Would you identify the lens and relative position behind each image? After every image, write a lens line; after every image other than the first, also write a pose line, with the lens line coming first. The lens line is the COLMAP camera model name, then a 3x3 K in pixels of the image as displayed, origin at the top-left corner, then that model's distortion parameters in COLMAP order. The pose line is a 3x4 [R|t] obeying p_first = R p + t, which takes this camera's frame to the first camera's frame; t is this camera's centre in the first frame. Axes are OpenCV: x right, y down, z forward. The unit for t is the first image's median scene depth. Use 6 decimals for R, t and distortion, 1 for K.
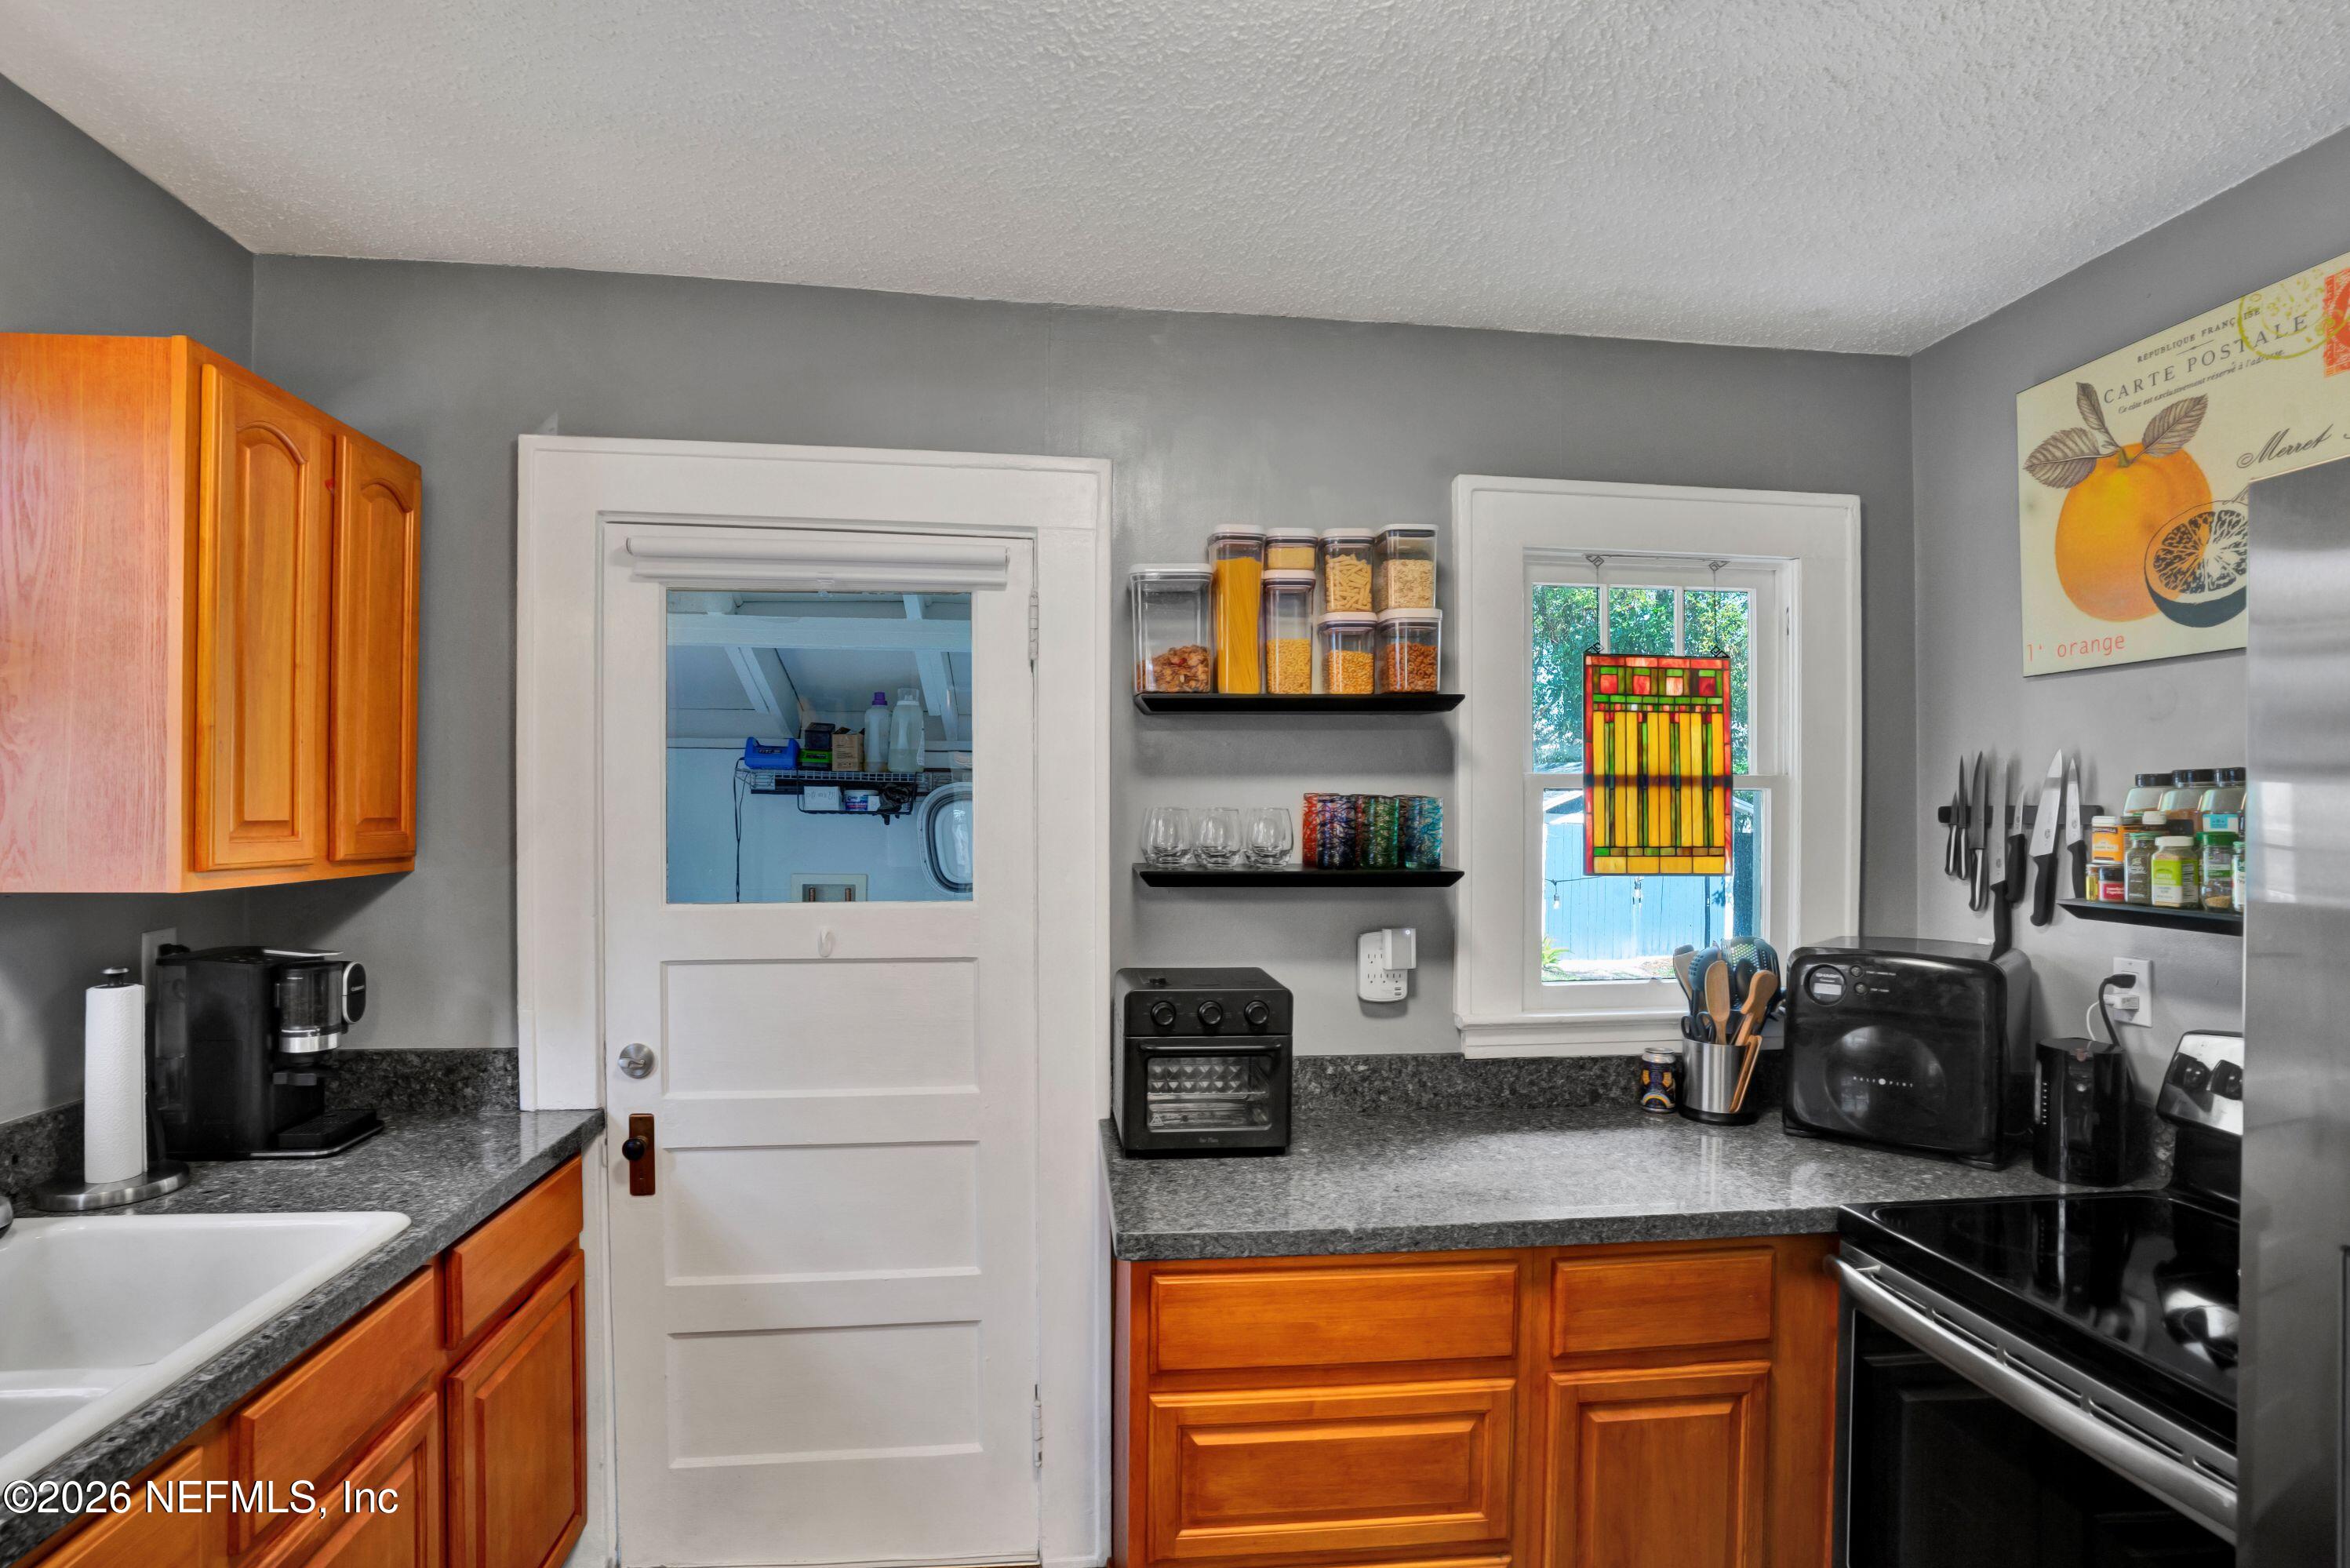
lens RADIAL K [[1218.1, 0, 1171.9], [0, 1218.1, 815.5], [0, 0, 1]] dist [-0.072816, 0.034238]
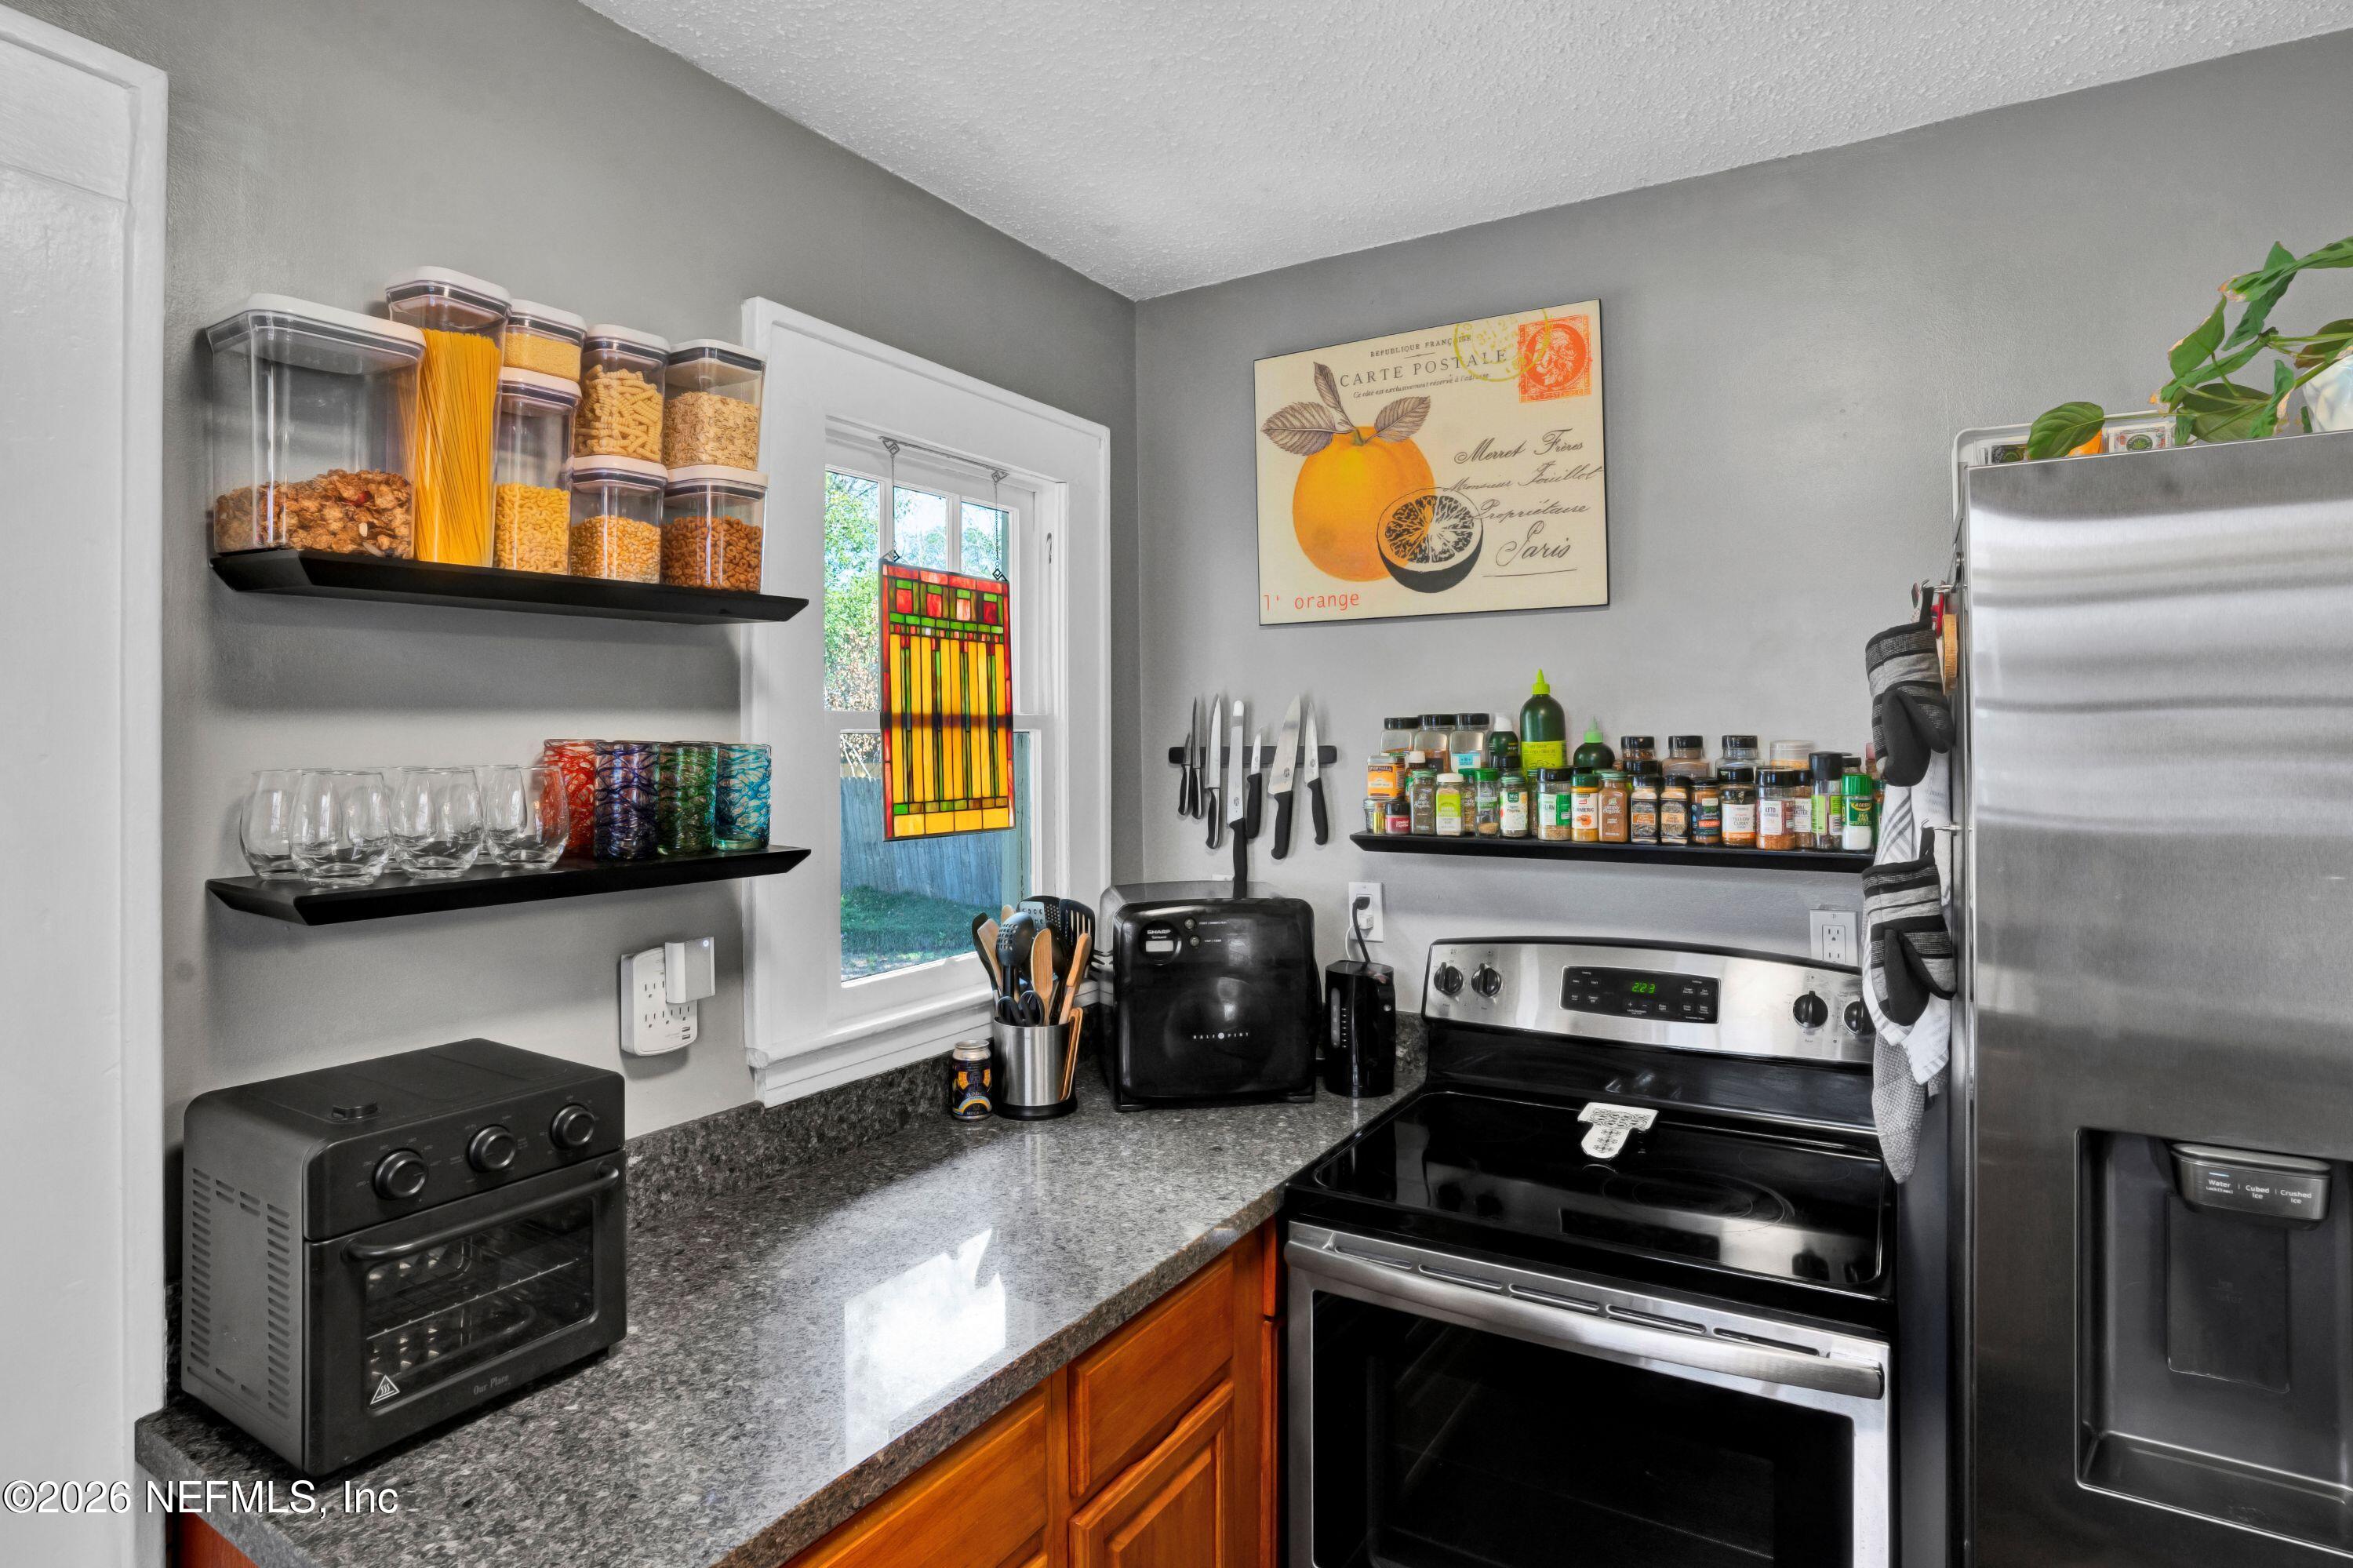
lens RADIAL K [[1219.7, 0, 1211.6], [0, 1219.7, 710.8], [0, 0, 1]] dist [-0.072816, 0.034238]
pose [[0.593116, 0.011190, 0.805039, -0.187364], [0.014024, 0.999608, -0.024227, -0.014091], [-0.804995, 0.025659, 0.592727, 0.386567]]
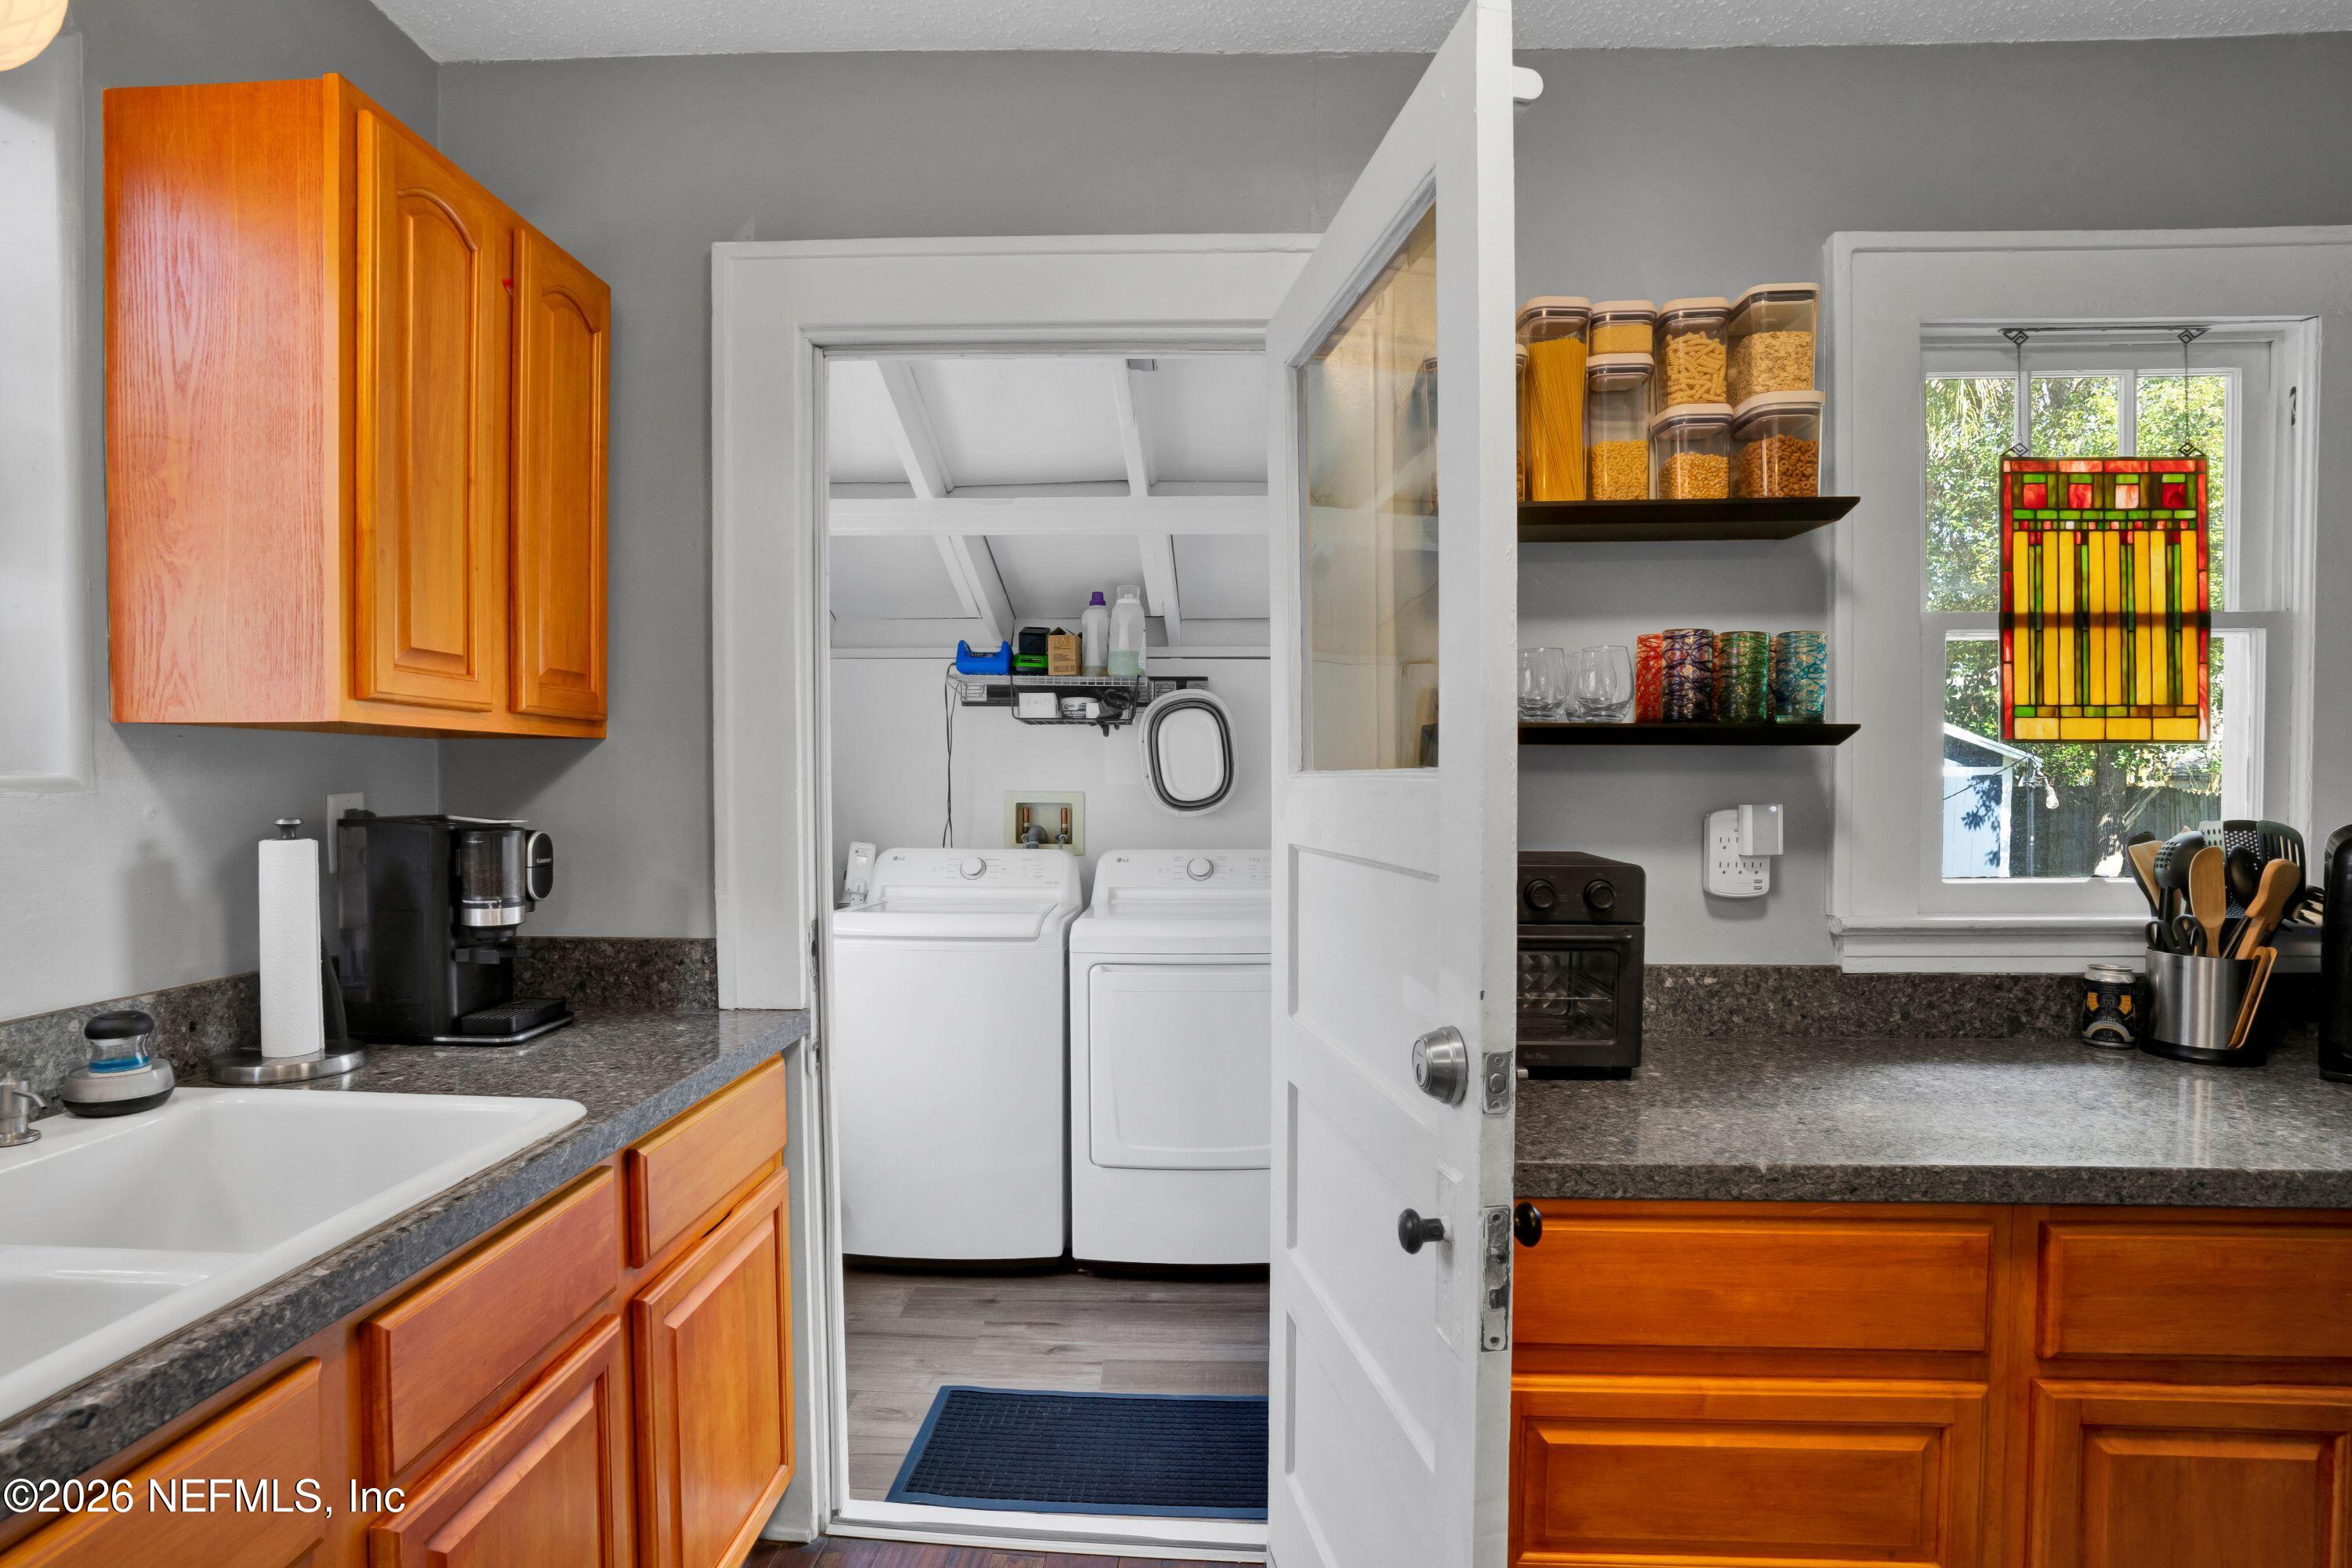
lens RADIAL K [[1219.1, 0, 1163.9], [0, 1219.1, 808.5], [0, 0, 1]] dist [-0.072816, 0.034238]
pose [[0.986515, -0.000550, -0.163672, -0.072769], [0.003591, 0.999826, 0.018280, 0.083421], [0.163633, -0.018622, 0.986345, 0.170705]]
